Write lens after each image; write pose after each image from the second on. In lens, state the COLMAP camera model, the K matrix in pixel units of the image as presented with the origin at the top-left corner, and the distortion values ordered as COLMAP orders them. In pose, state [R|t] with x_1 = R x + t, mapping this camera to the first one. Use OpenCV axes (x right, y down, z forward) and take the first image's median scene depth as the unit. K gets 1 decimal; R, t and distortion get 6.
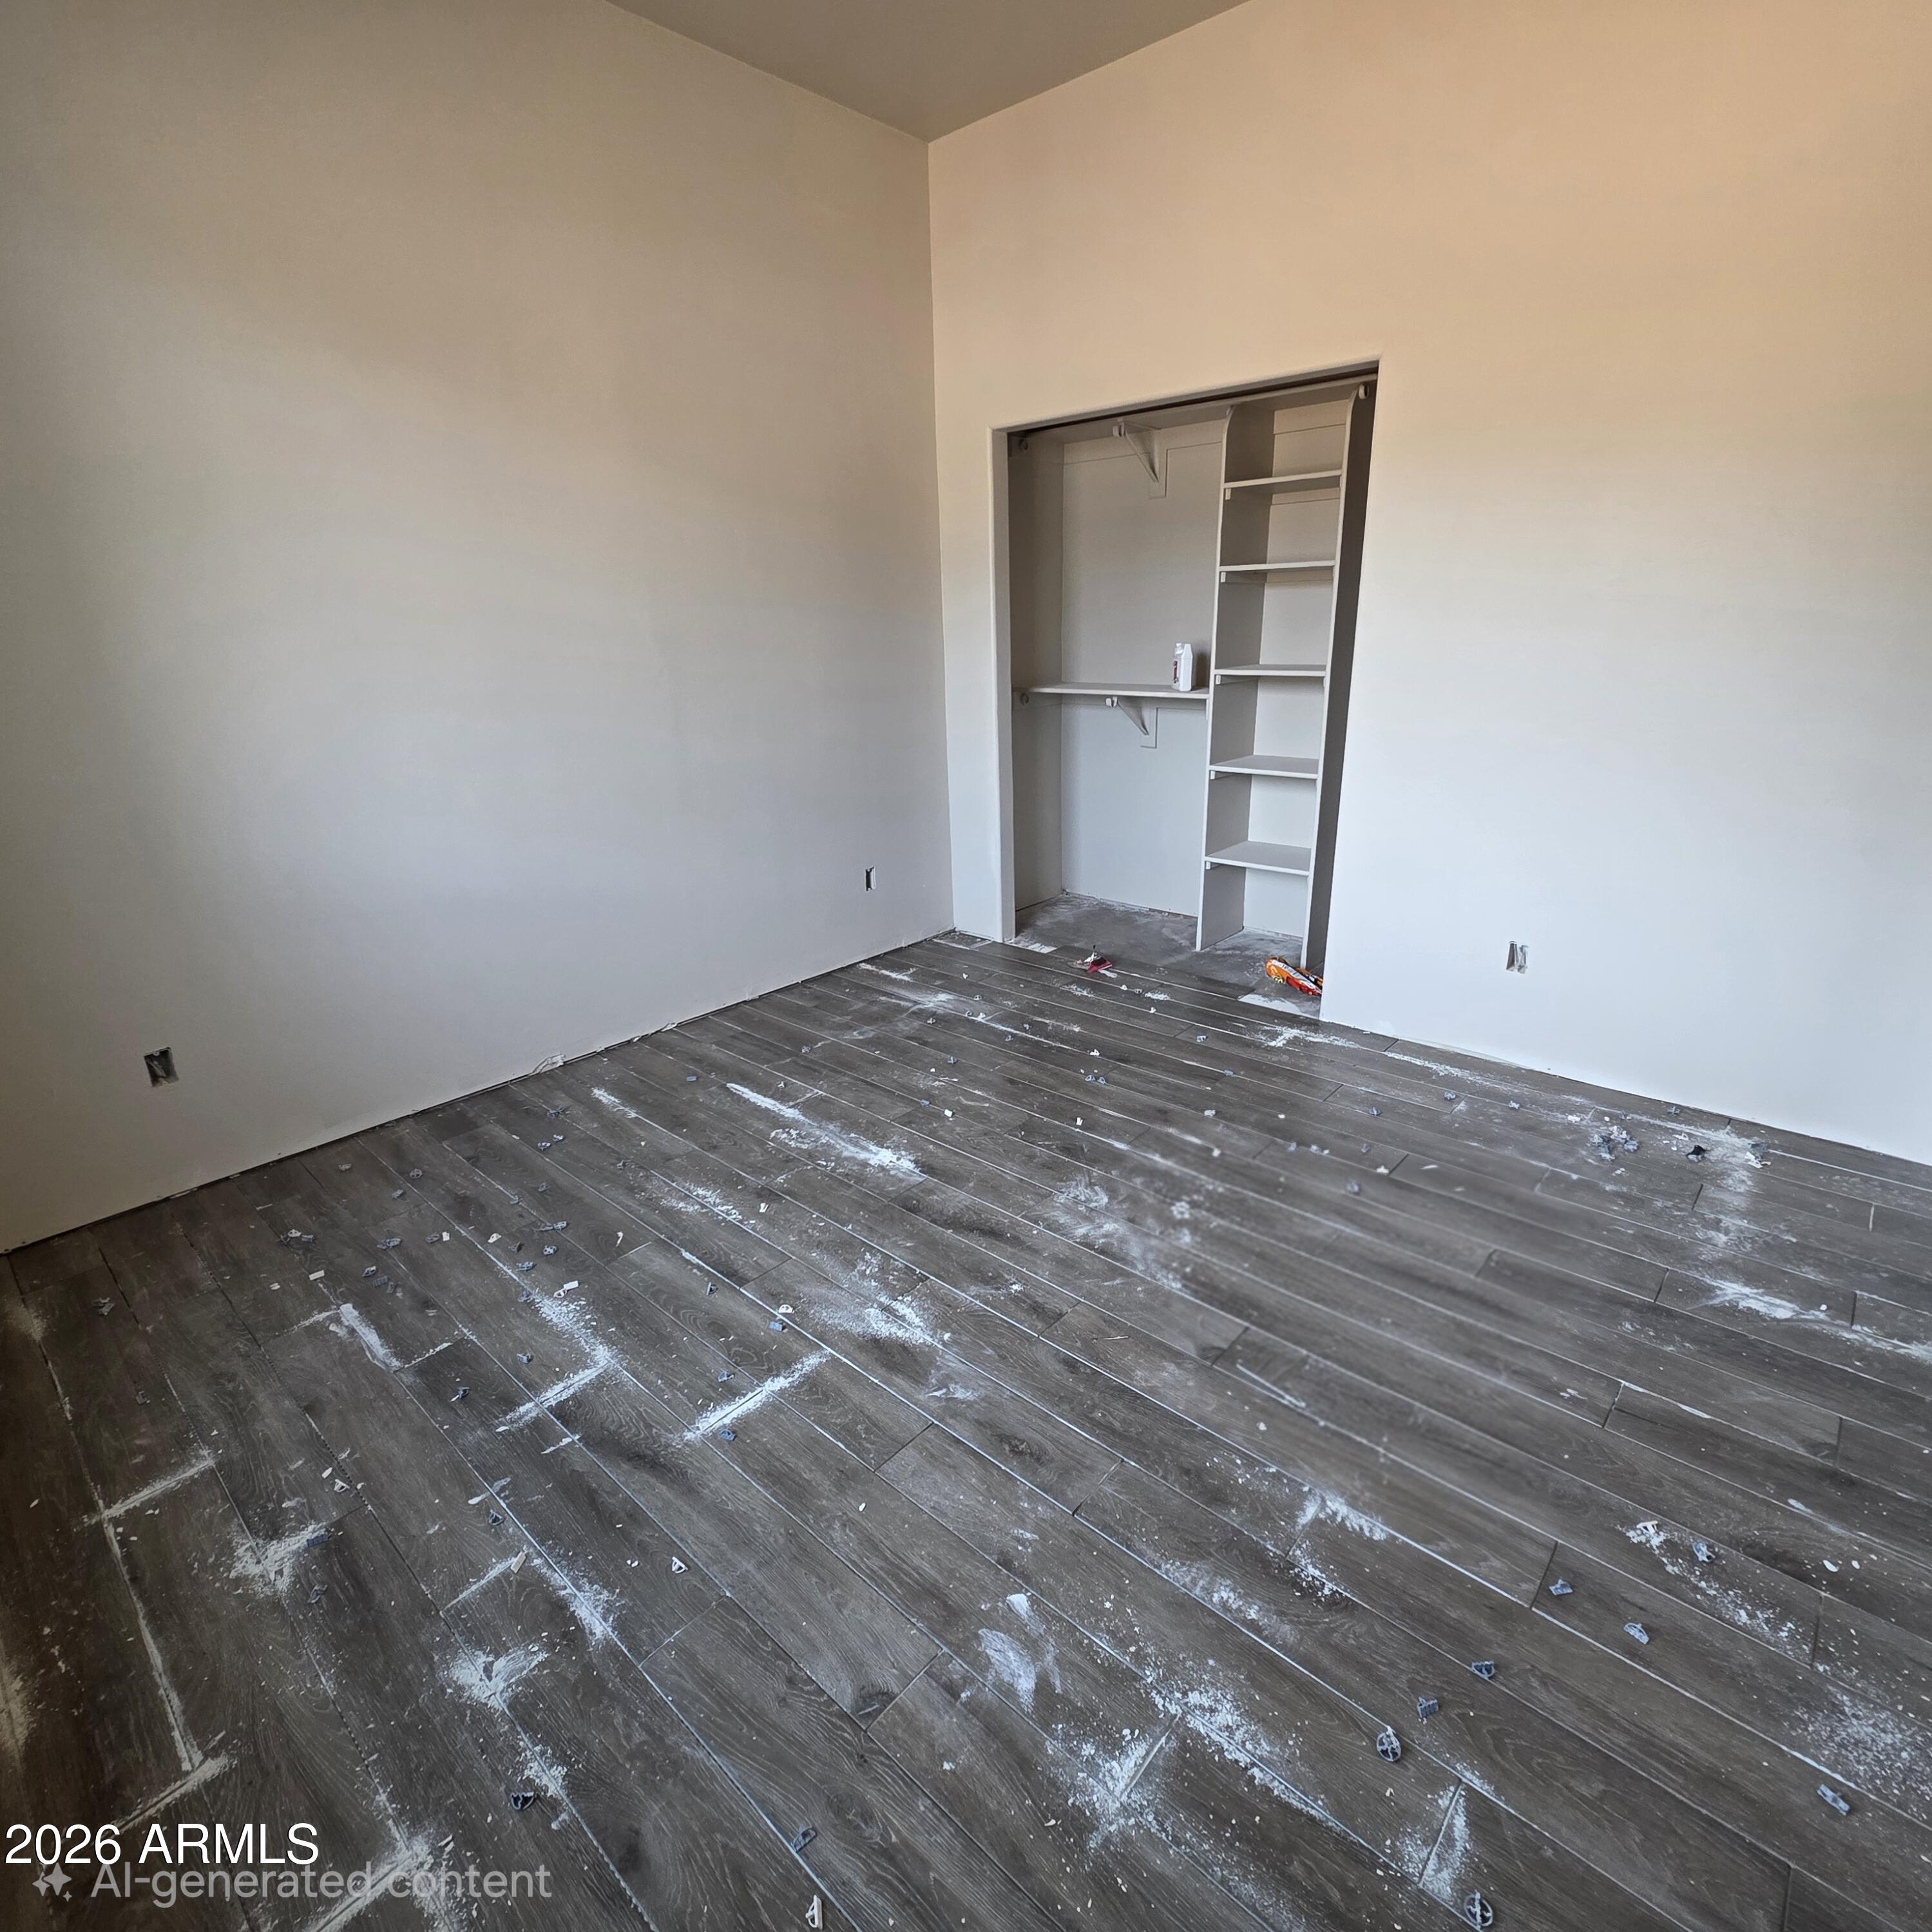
lens RADIAL K [[1022.2, 0, 966.8], [0, 1022.2, 967.1], [0, 0, 1]] dist [0.013130, -0.002012]
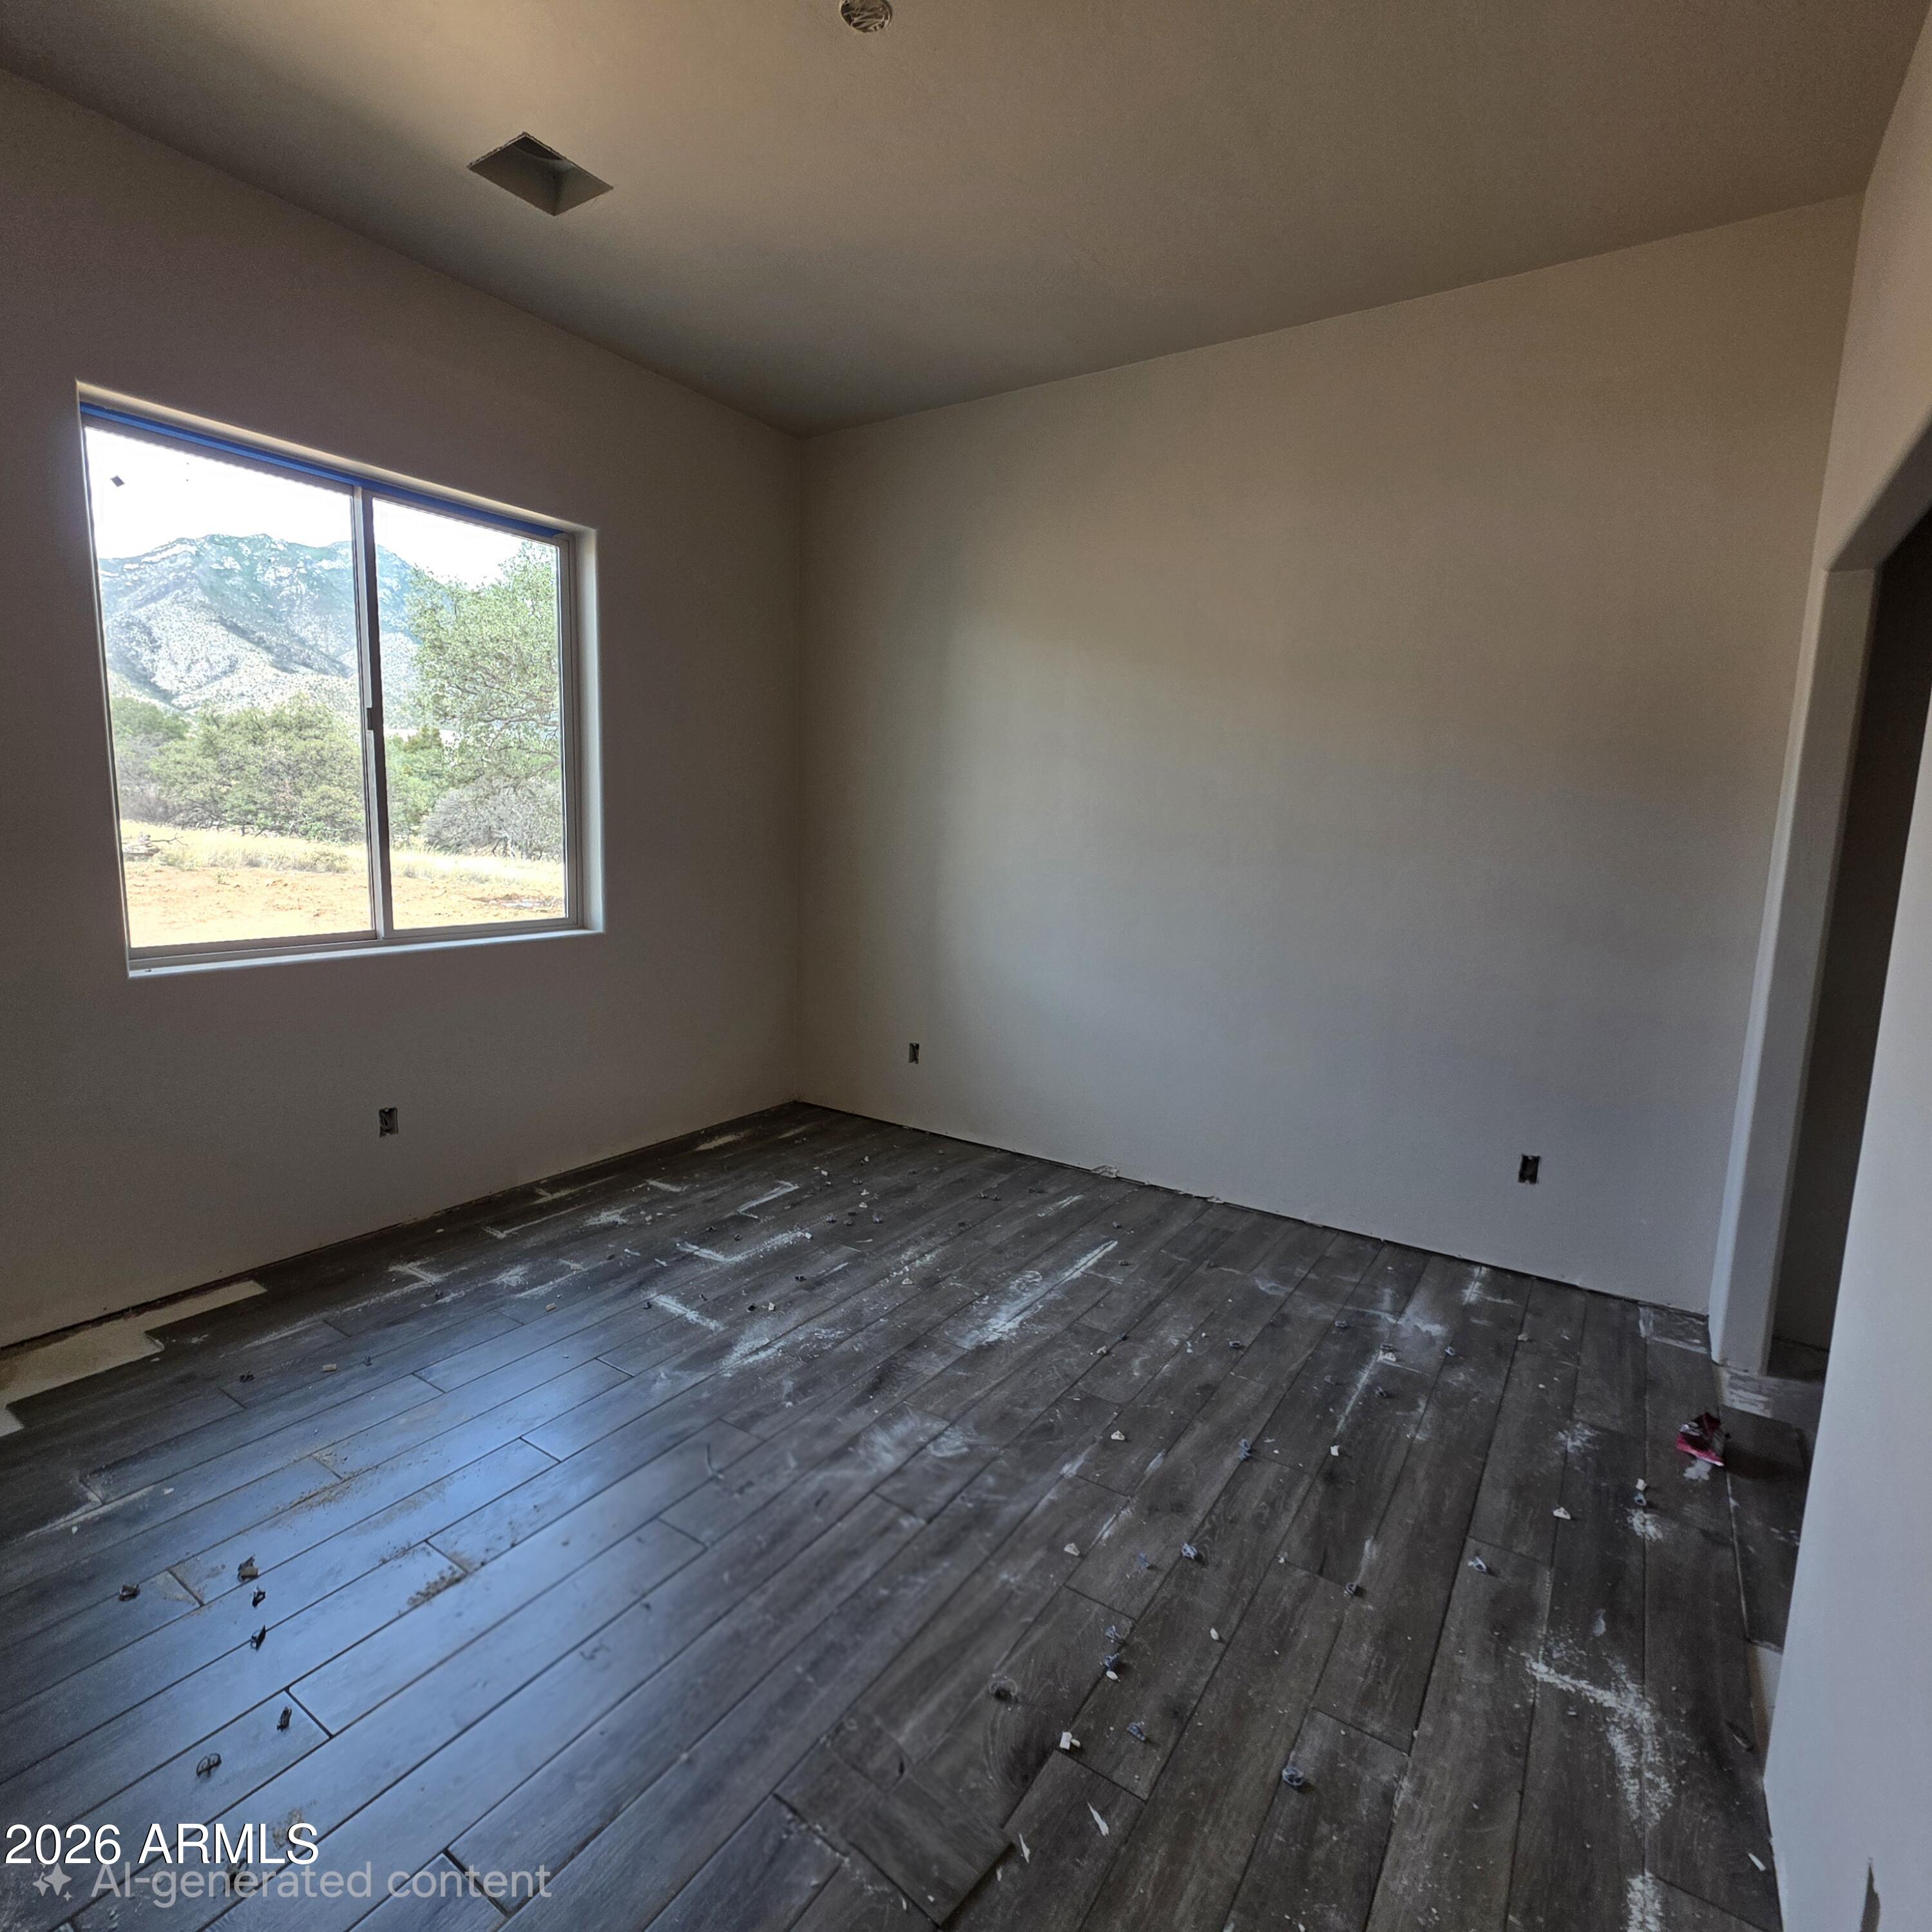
lens RADIAL K [[1022.2, 0, 967.7], [0, 1022.2, 973.6], [0, 0, 1]] dist [0.013130, -0.002012]
pose [[0.149303, 0.182127, -0.971874, 0.904901], [-0.352431, 0.928139, 0.119789, -0.269925], [0.923851, 0.324634, 0.202761, 0.681418]]
